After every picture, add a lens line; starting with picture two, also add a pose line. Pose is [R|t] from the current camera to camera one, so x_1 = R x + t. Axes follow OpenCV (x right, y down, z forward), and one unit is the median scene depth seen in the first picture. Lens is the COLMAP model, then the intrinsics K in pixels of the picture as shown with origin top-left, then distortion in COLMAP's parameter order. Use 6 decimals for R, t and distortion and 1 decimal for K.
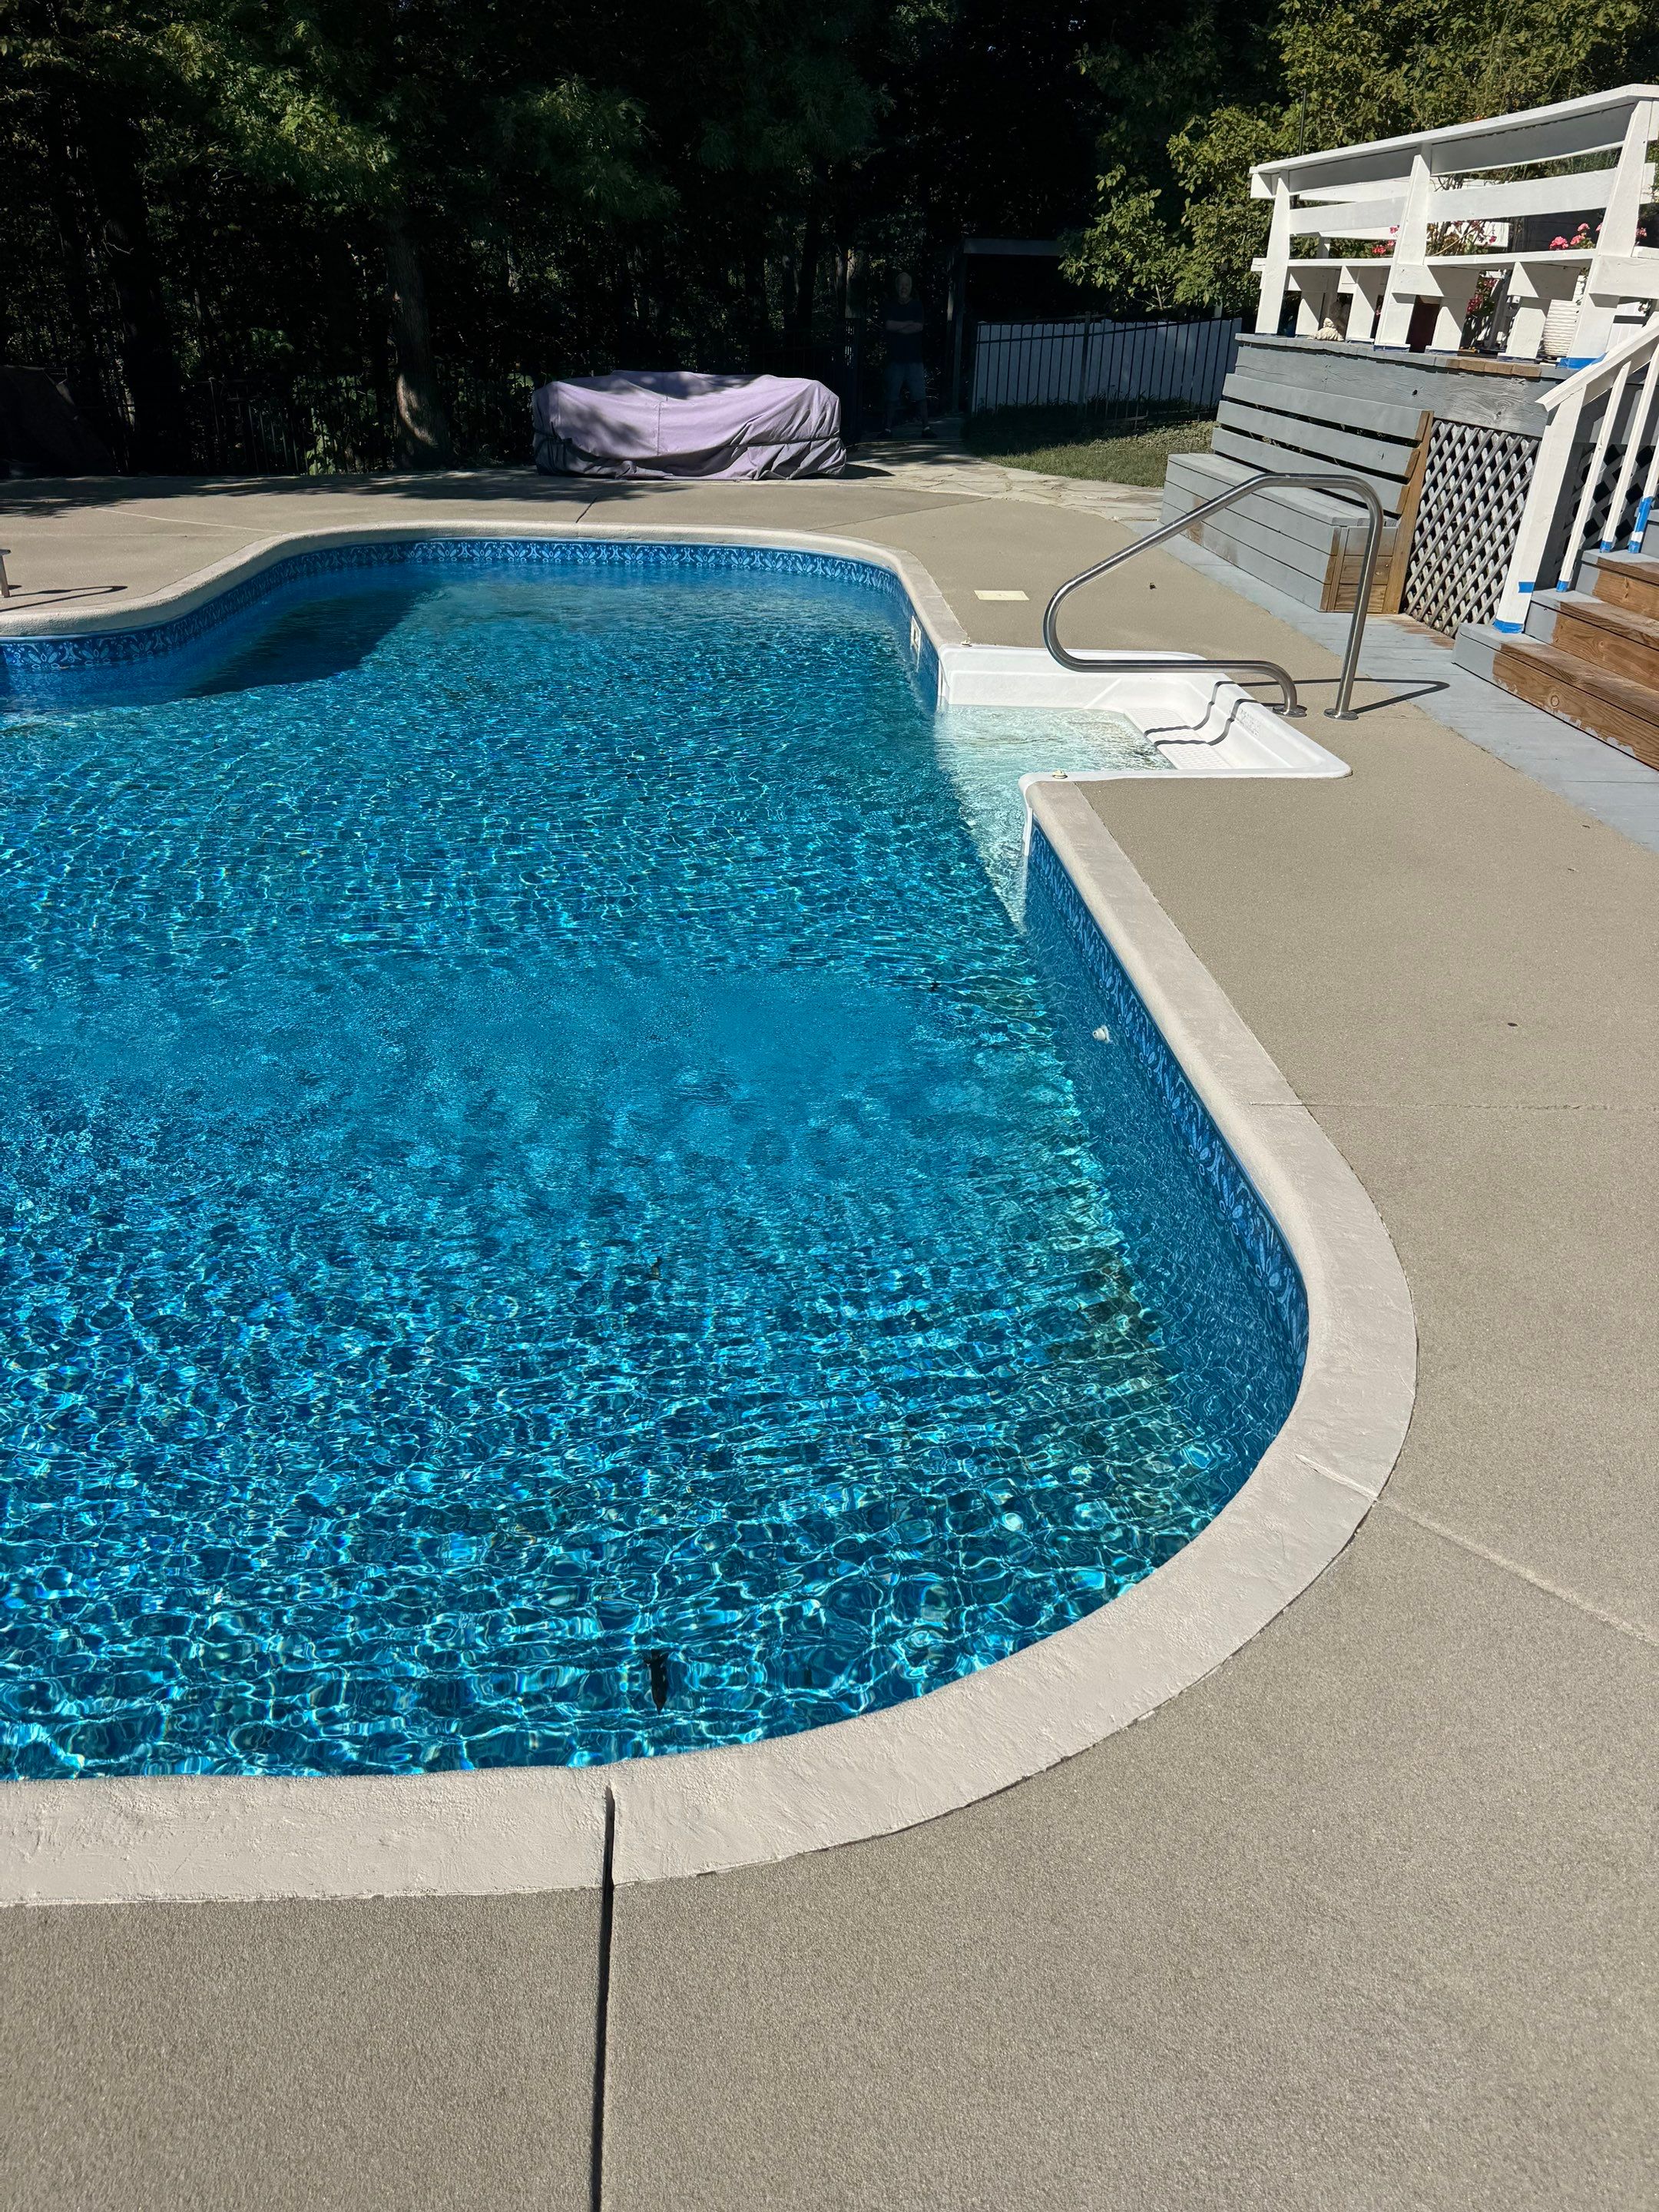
lens RADIAL K [[1574.2, 0, 829.5], [0, 1574.2, 1106.0], [0, 0, 1]] dist [0.000161, 0.002658]
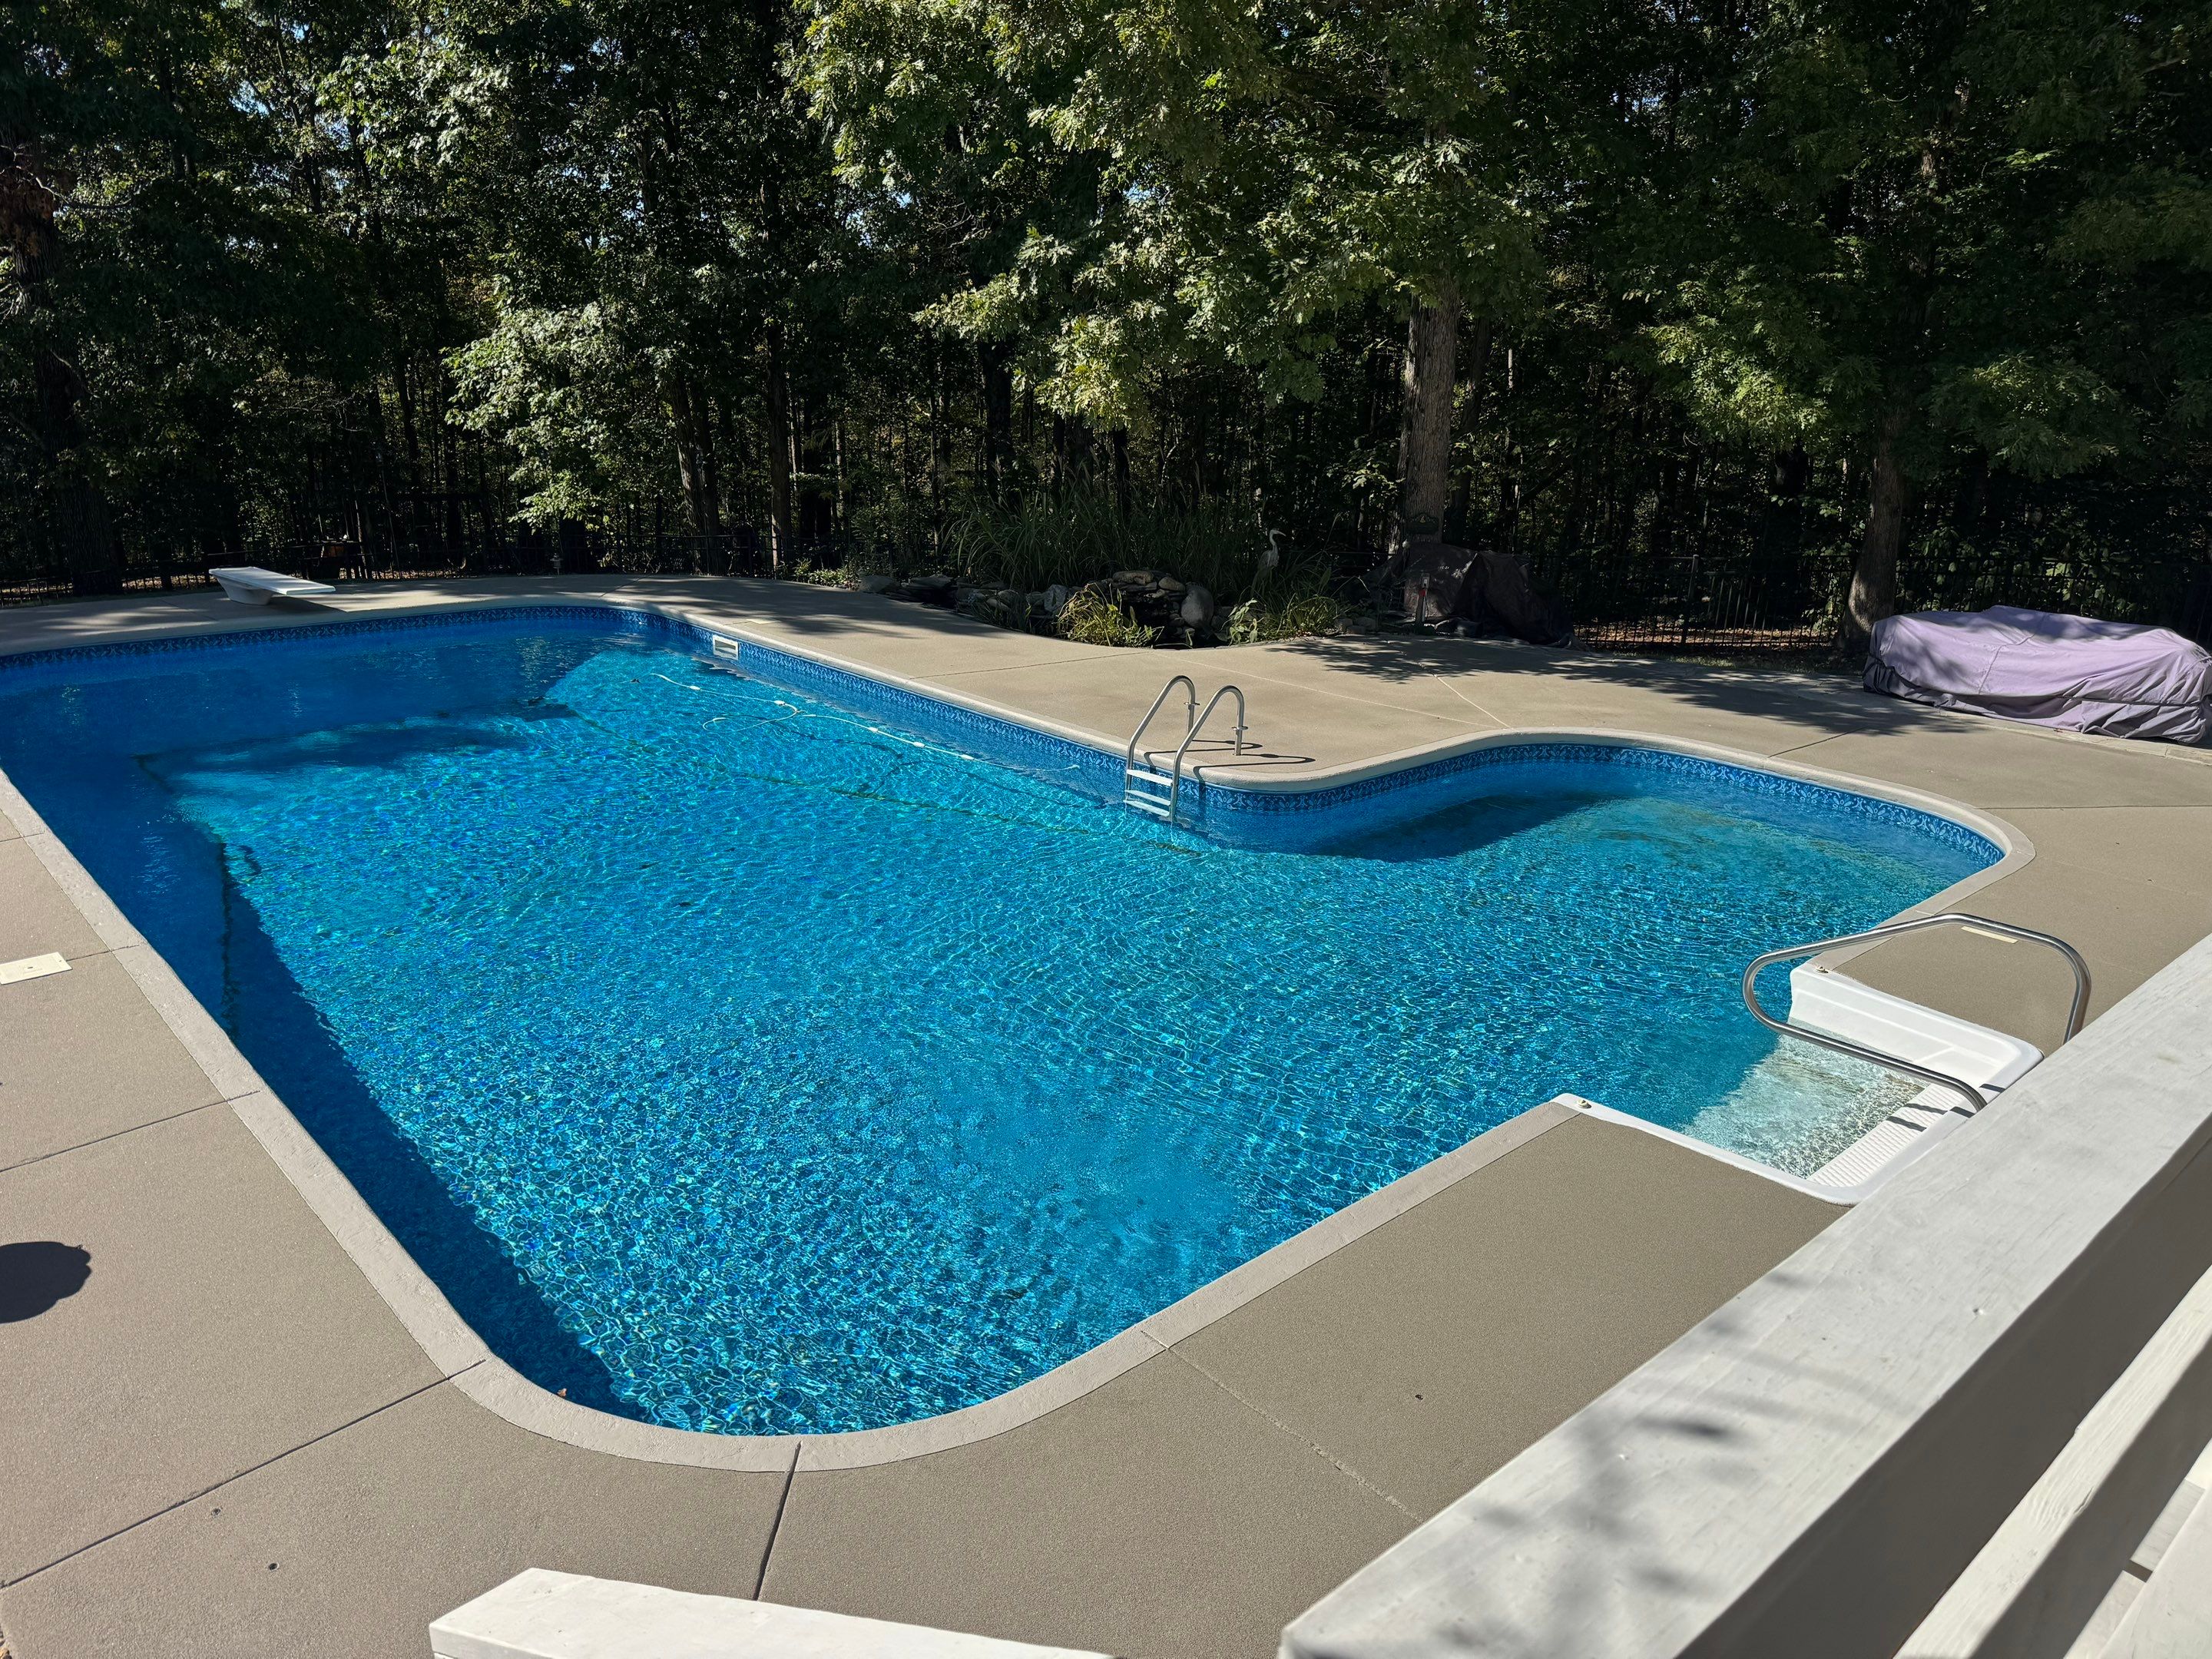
lens RADIAL K [[1536.8, 0, 1060.4], [0, 1536.8, 846.8], [0, 0, 1]] dist [0.138095, -0.189188]
pose [[0.624695, 0.235421, -0.744536, 0.303920], [-0.365979, 0.930534, -0.012838, -0.088692], [0.689794, 0.280504, 0.667459, -0.068735]]
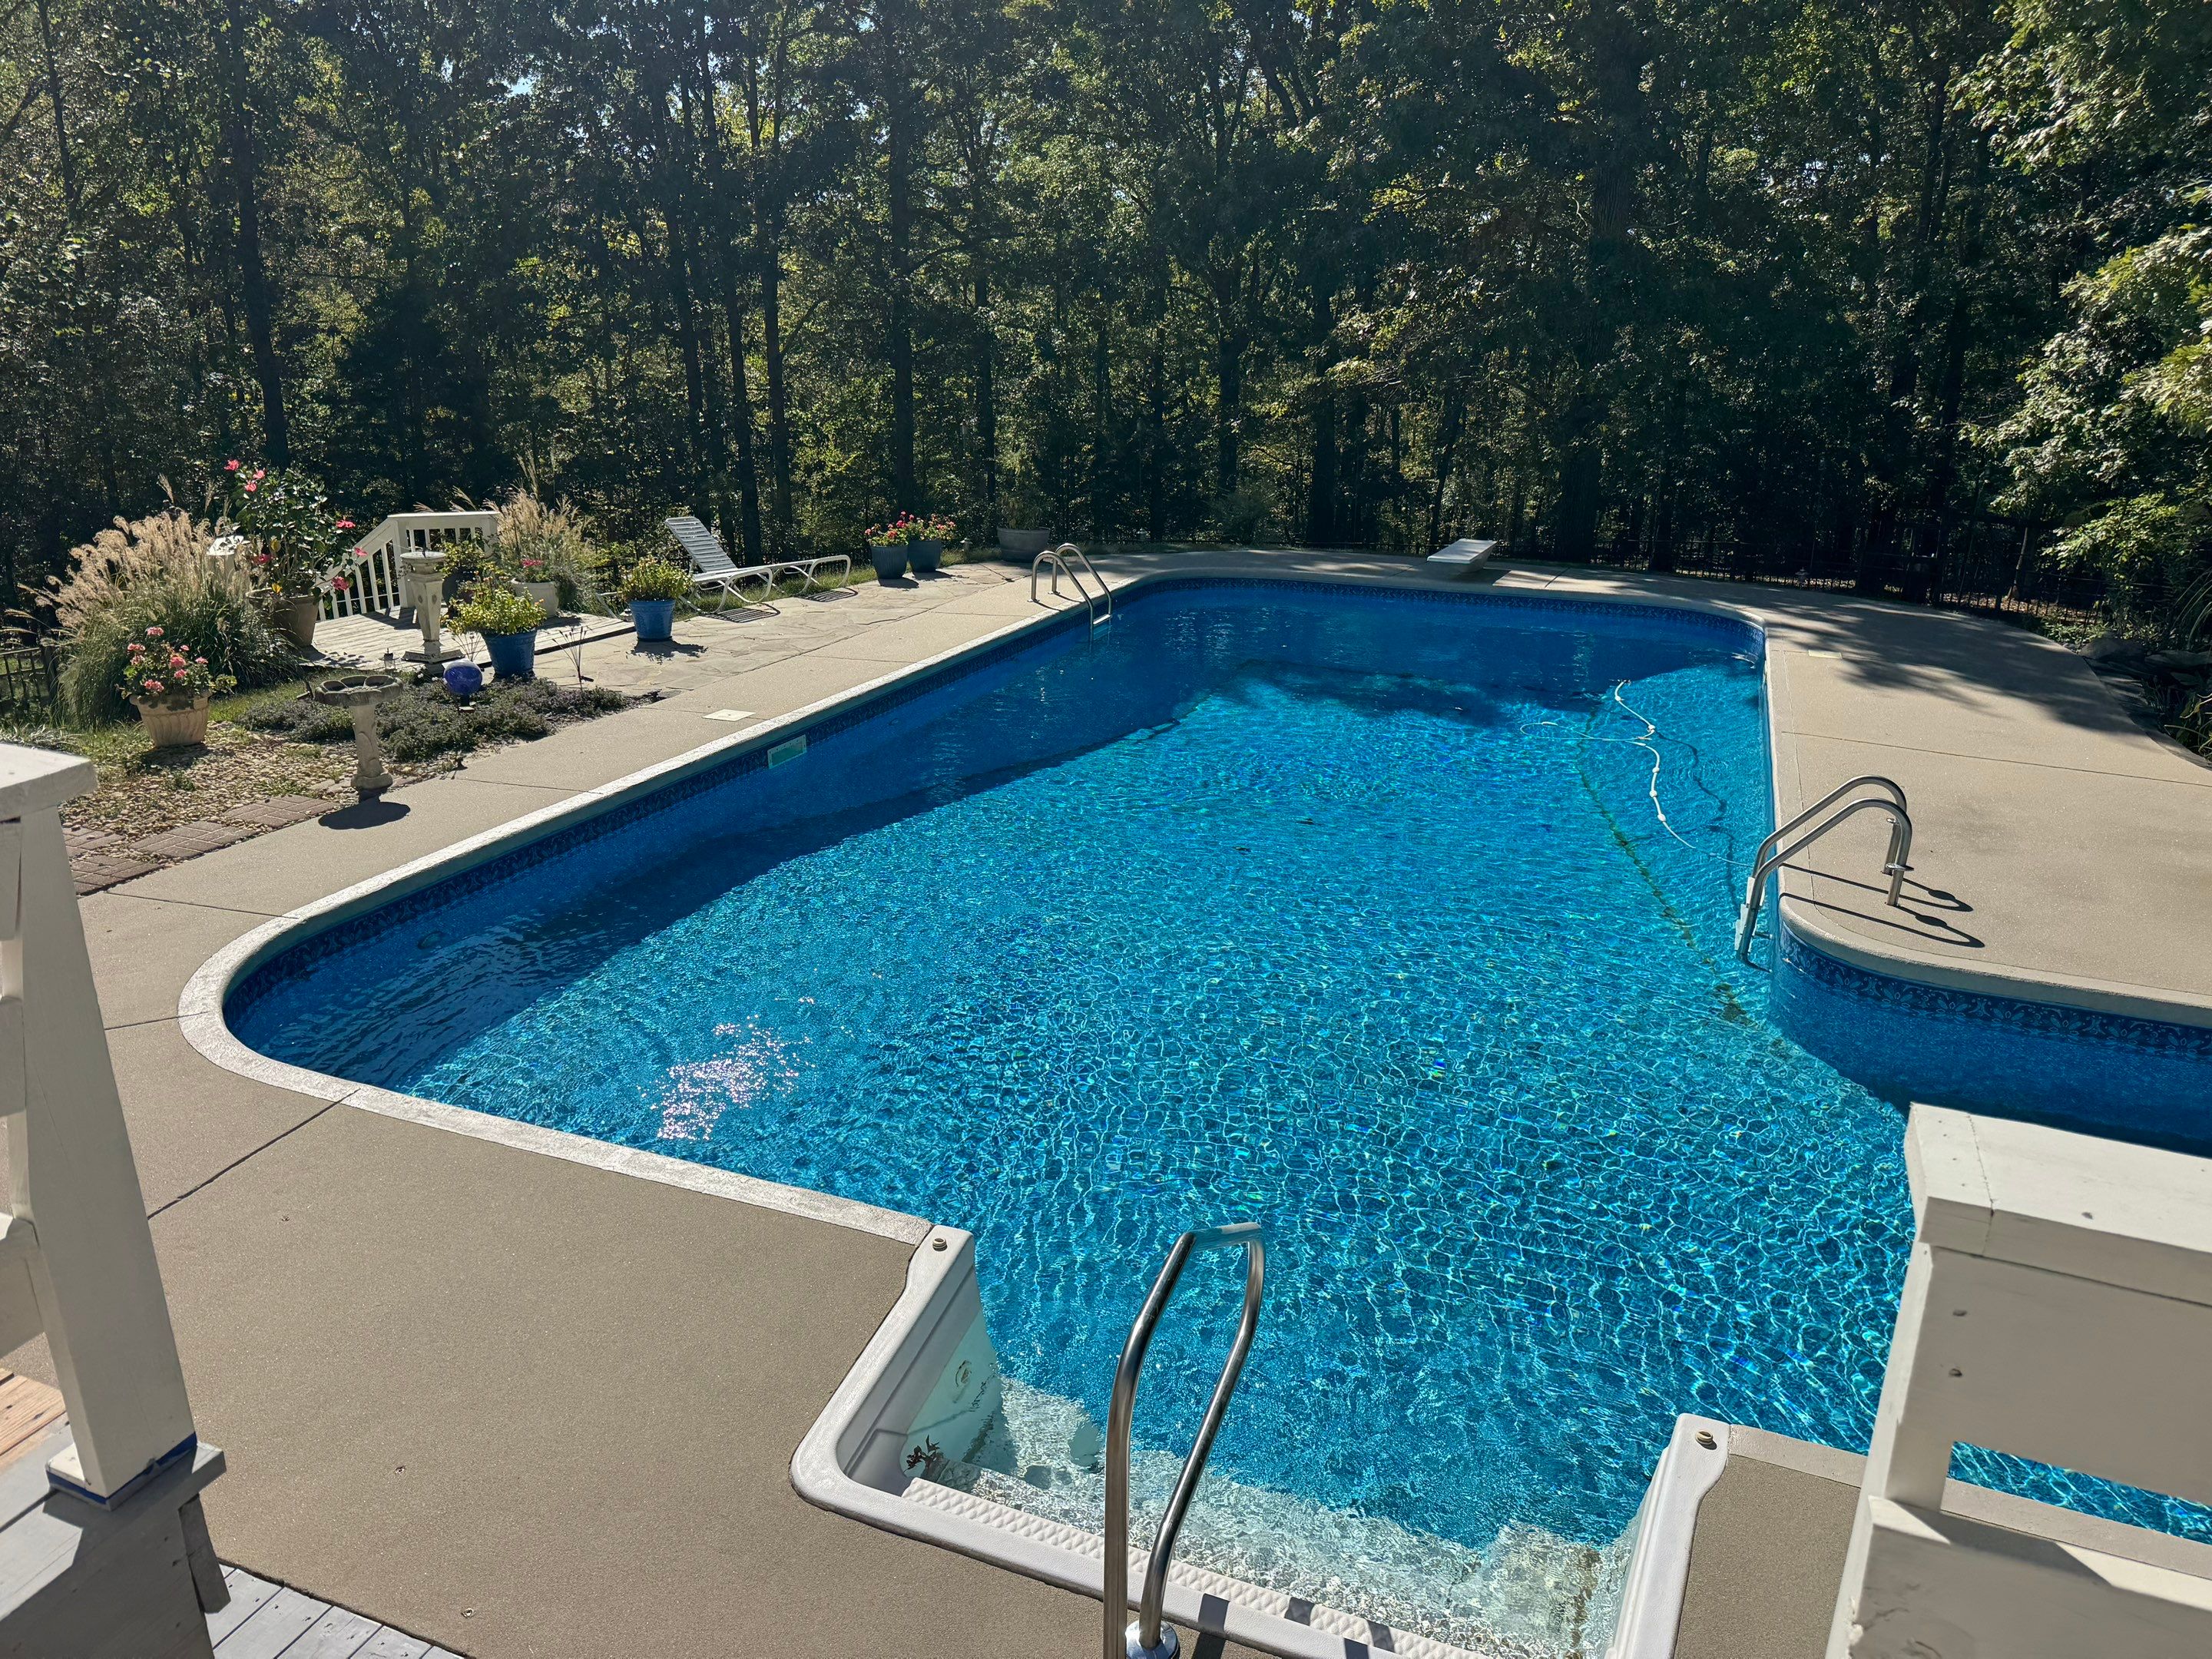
lens RADIAL K [[1574.2, 0, 1106.0], [0, 1574.2, 829.5], [0, 0, 1]] dist [0.000161, 0.002658]
pose [[-0.399725, 0.252439, -0.881189, 0.341333], [-0.445374, 0.786740, 0.427412, -0.335484], [0.801163, 0.563306, -0.202050, 0.447153]]
